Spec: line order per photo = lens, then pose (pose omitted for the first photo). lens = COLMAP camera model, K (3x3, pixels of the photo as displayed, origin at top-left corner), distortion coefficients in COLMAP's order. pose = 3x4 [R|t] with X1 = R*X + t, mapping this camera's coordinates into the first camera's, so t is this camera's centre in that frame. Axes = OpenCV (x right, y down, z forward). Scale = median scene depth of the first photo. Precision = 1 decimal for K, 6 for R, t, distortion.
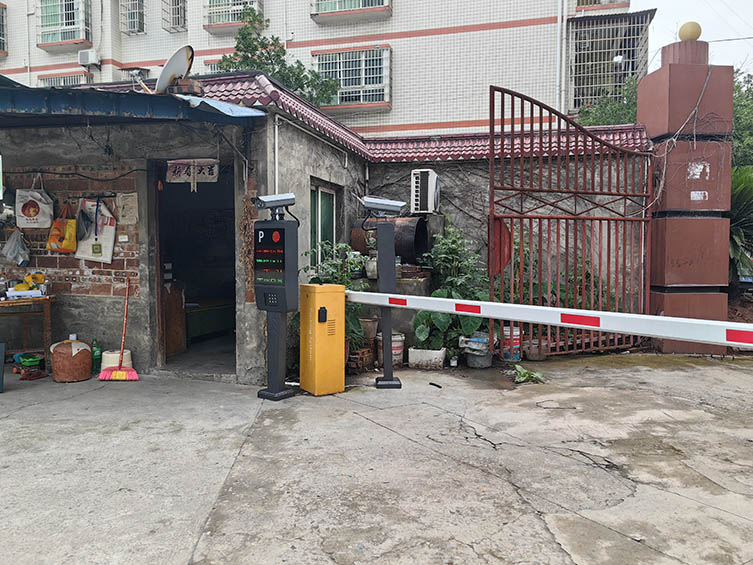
lens RADIAL K [[593.0, 0, 384.0], [0, 593.0, 276.9], [0, 0, 1]] dist [0.054988, -0.063558]
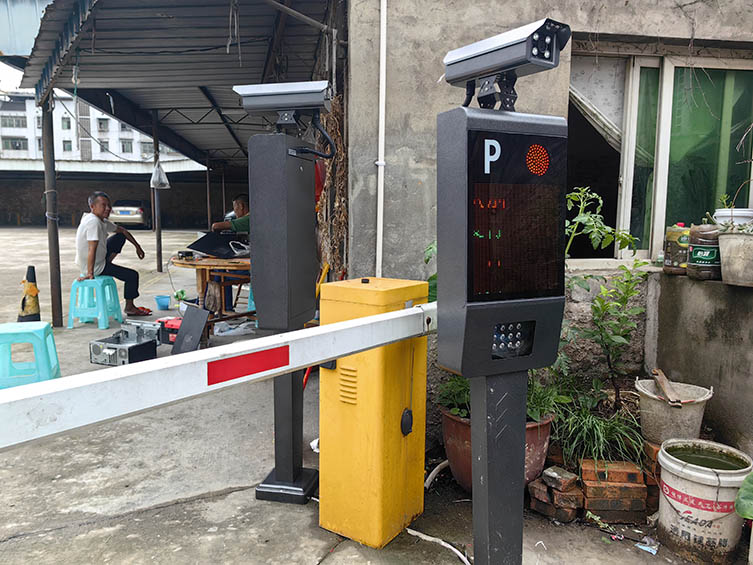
lens RADIAL K [[592.3, 0, 365.7], [0, 592.3, 282.9], [0, 0, 1]] dist [0.038495, -0.052509]
pose [[0.380821, 0.108537, -0.918256, 0.377129], [-0.049705, 0.994054, 0.096882, -0.036545], [0.923312, 0.008748, 0.383952, 1.091468]]
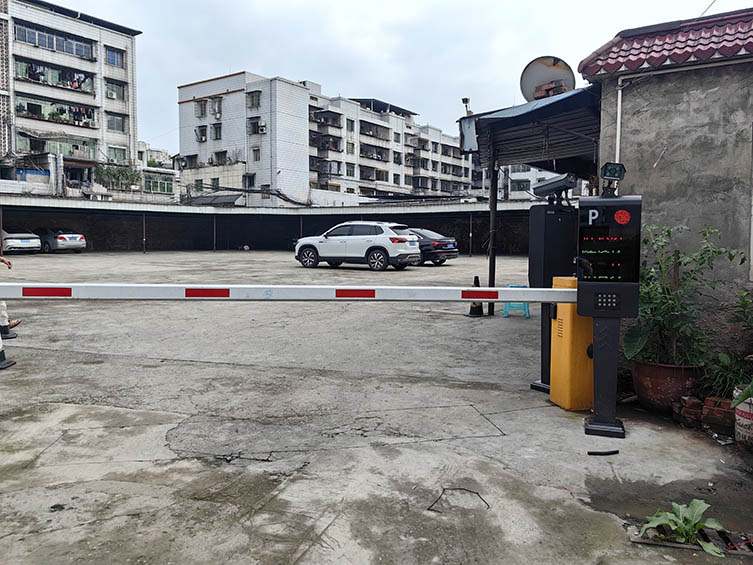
lens RADIAL K [[593.0, 0, 384.0], [0, 593.0, 276.9], [0, 0, 1]] dist [0.054988, -0.063558]
pose [[-0.352871, 0.051957, -0.934228, 1.014686], [-0.049916, 0.995990, 0.074246, -0.047860], [0.934339, 0.072832, -0.348863, 1.356811]]
